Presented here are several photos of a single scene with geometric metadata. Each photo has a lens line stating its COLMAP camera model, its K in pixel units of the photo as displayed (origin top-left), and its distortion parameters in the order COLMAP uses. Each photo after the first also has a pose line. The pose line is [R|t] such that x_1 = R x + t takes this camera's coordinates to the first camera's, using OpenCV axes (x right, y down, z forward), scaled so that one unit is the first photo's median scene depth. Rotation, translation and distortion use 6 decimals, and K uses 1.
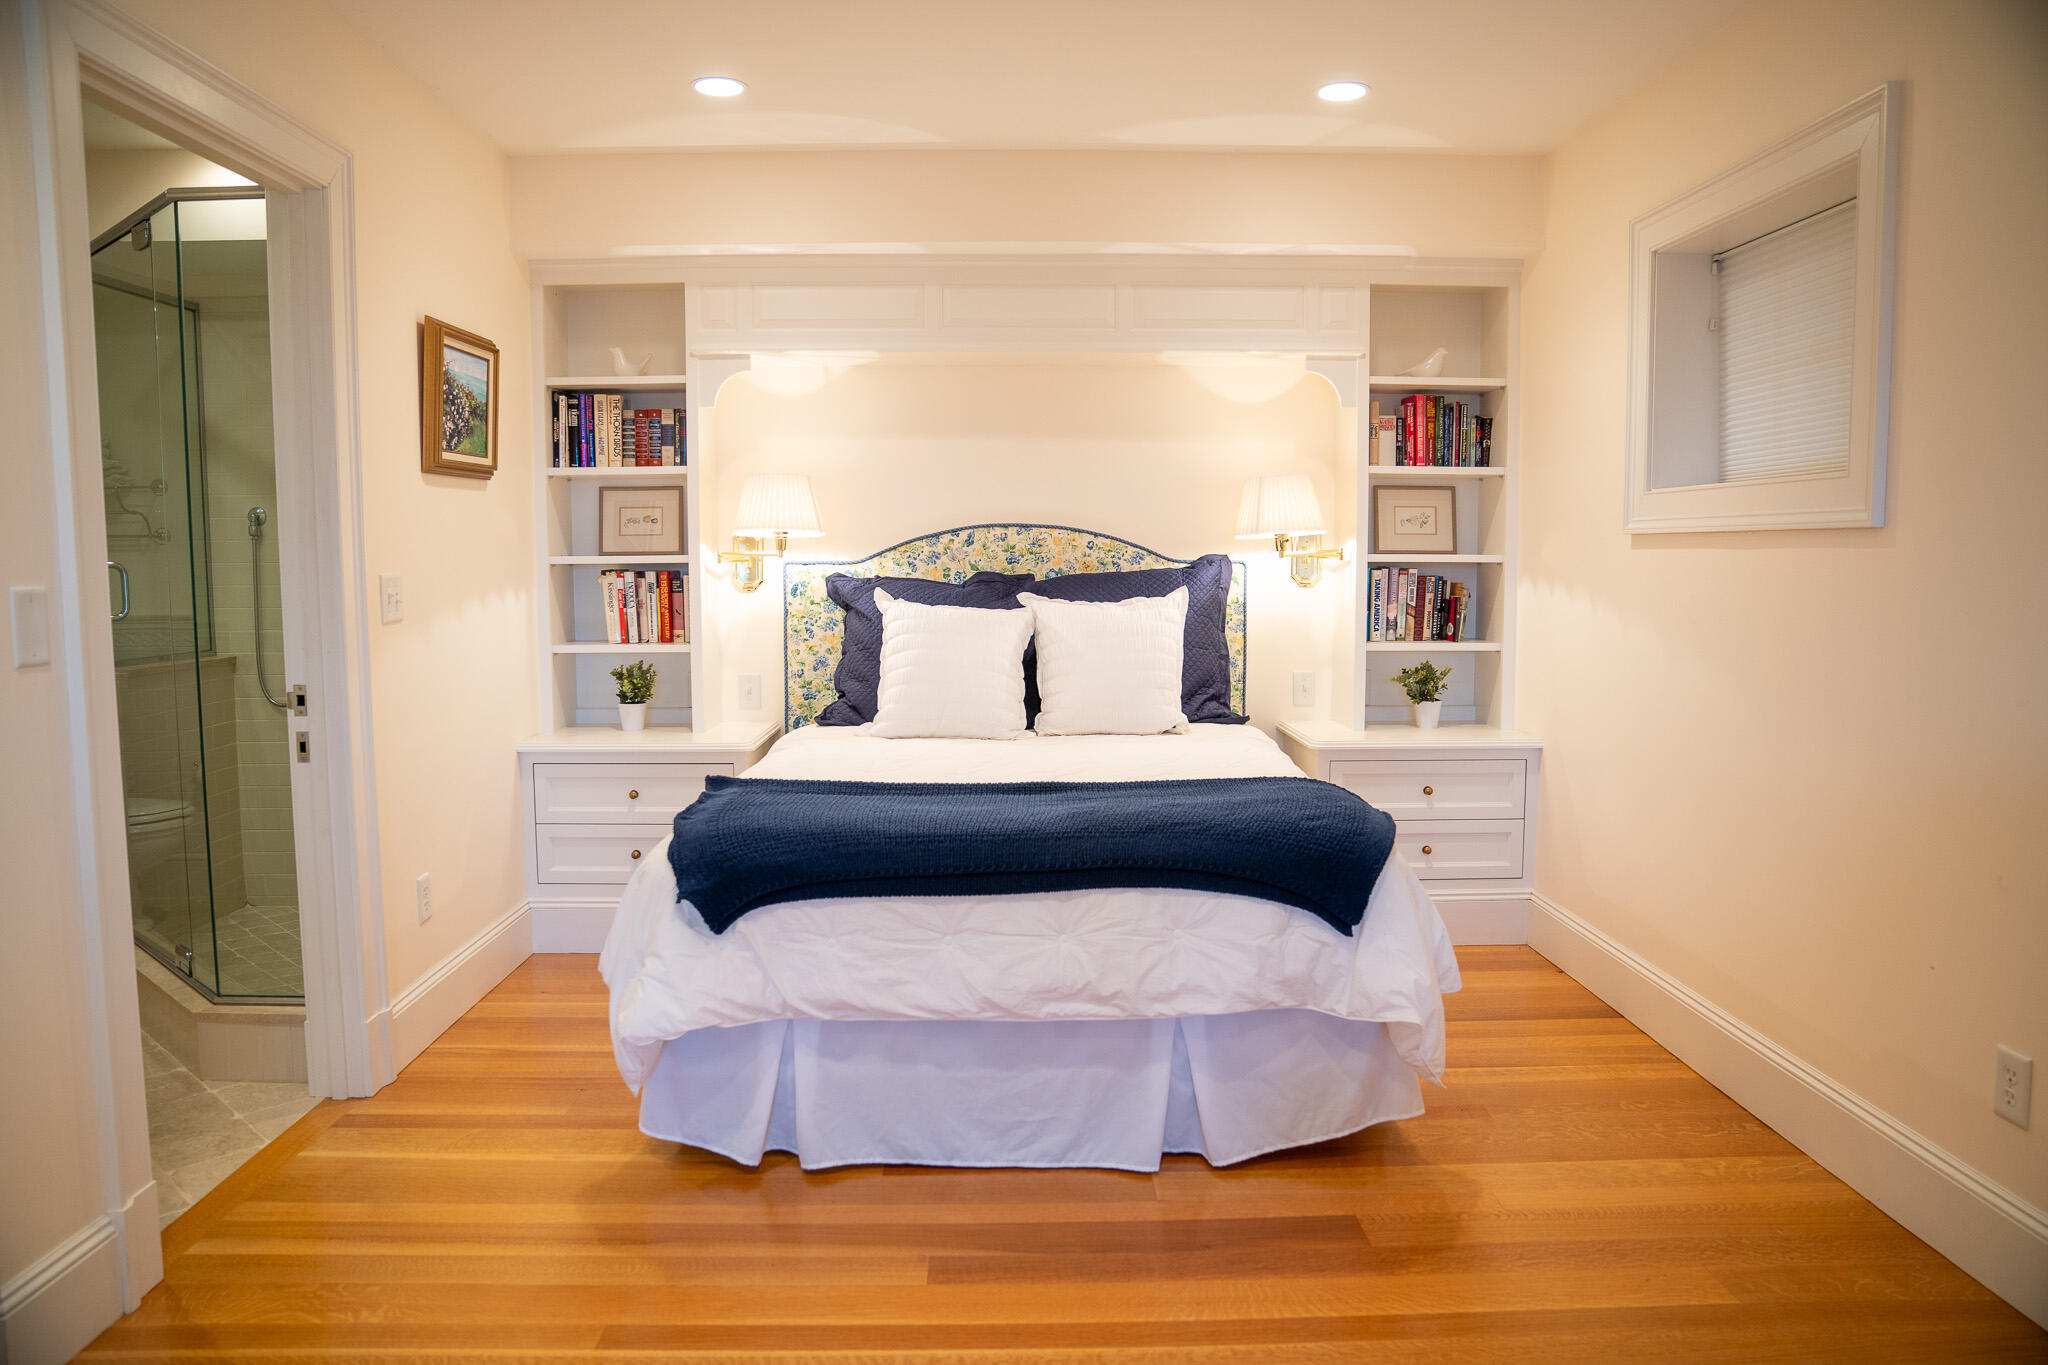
lens RADIAL K [[1446.8, 0, 1000.0], [0, 1446.8, 693.1], [0, 0, 1]] dist [-0.141549, 0.107059]
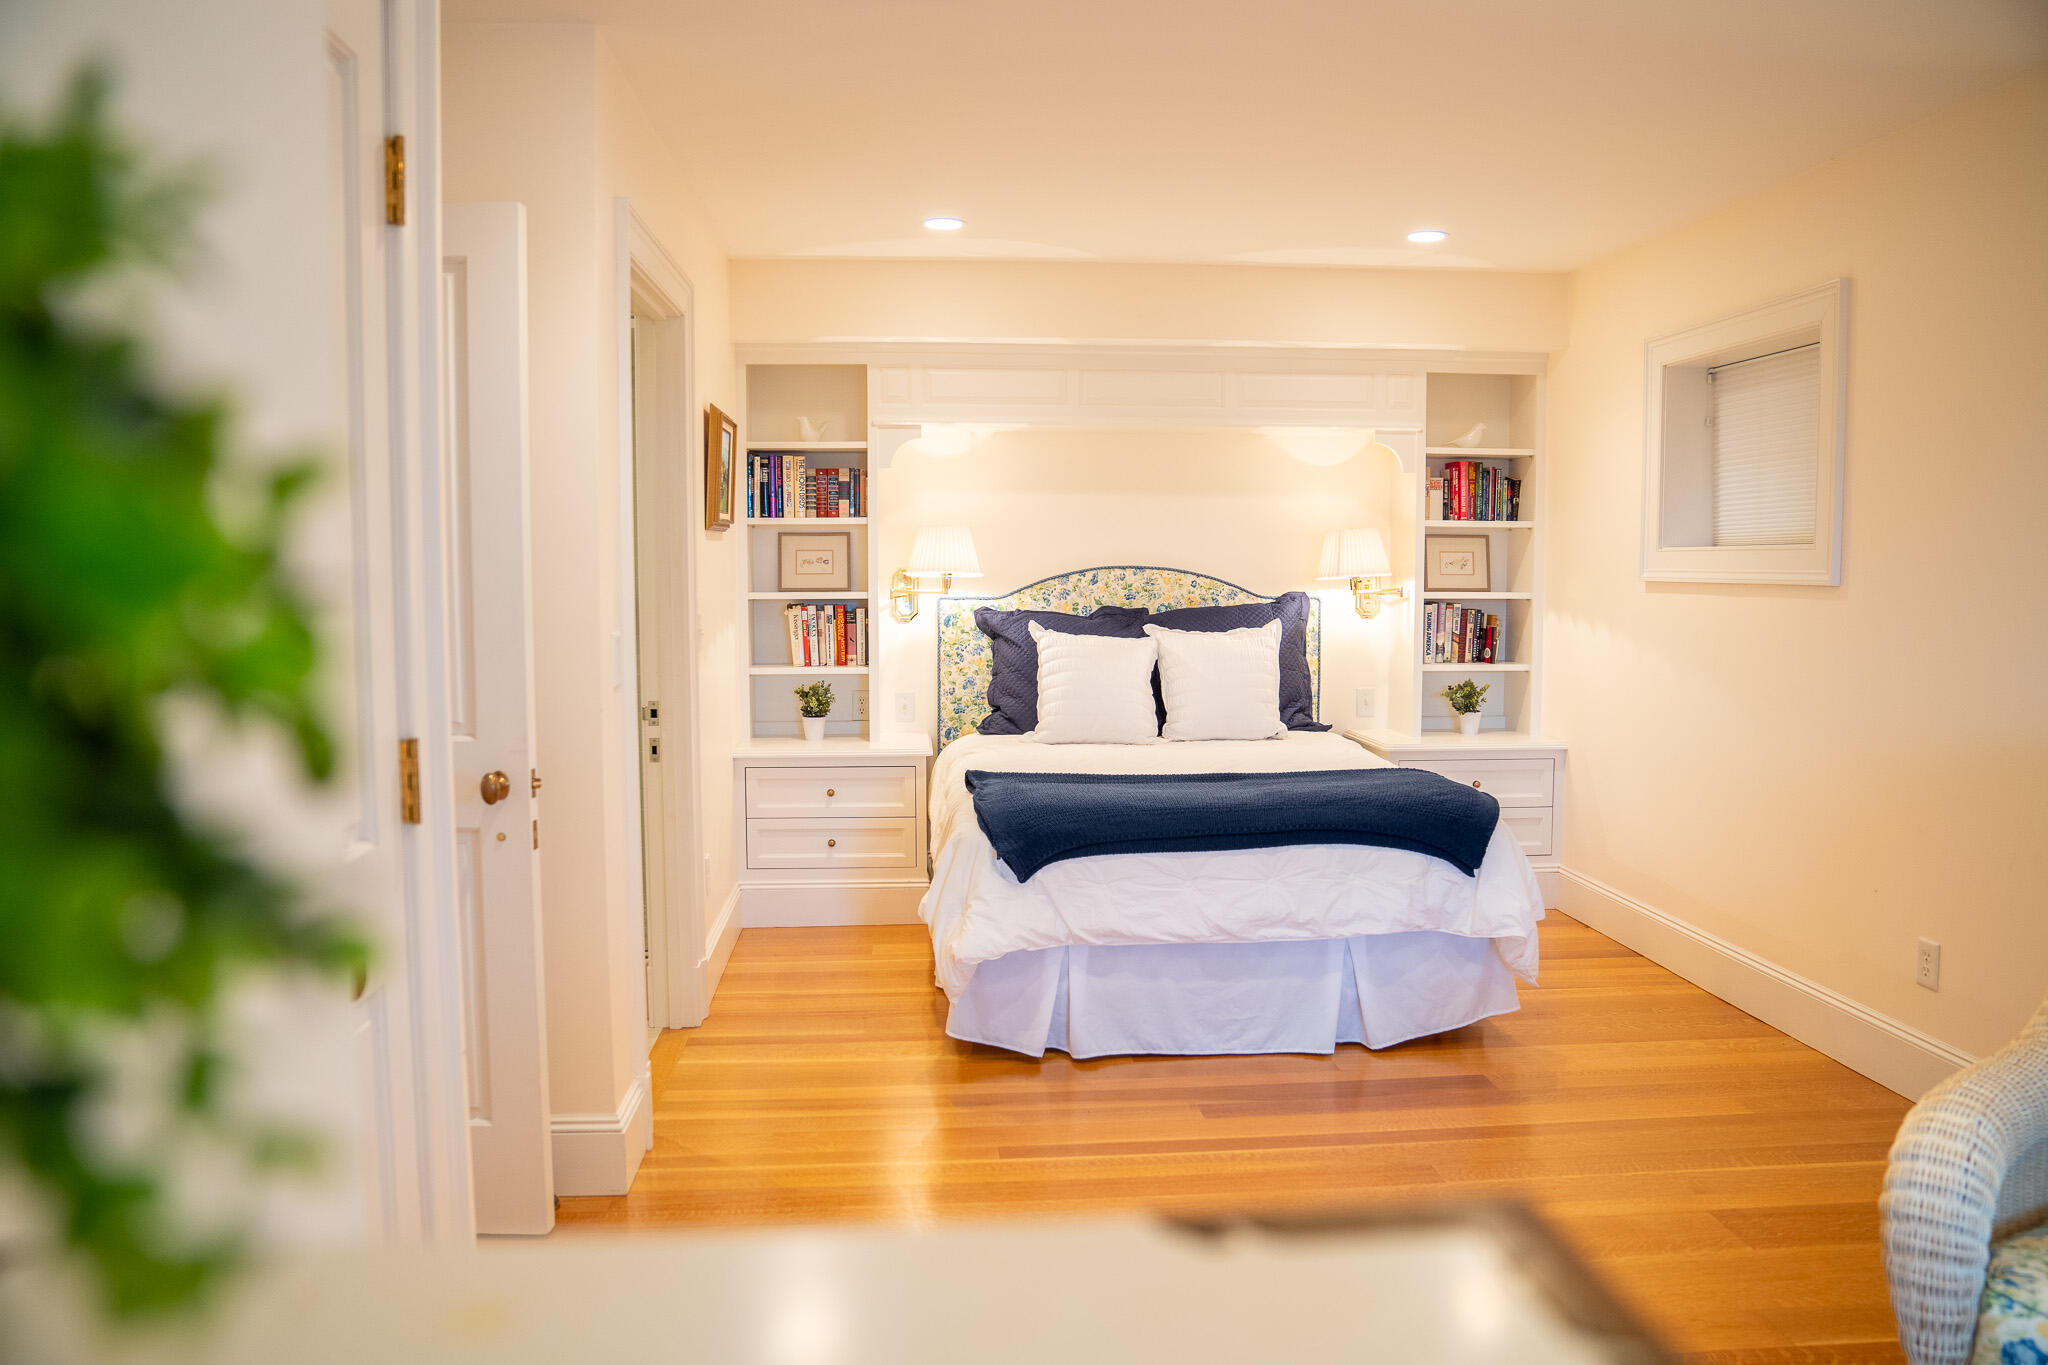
lens RADIAL K [[1501.1, 0, 1022.5], [0, 1501.1, 693.2], [0, 0, 1]] dist [-0.137415, 0.127929]
pose [[0.998008, -0.003288, 0.063006, -0.171006], [0.004041, 0.999922, -0.011830, 0.002951], [-0.062962, 0.012061, 0.997943, -0.253048]]
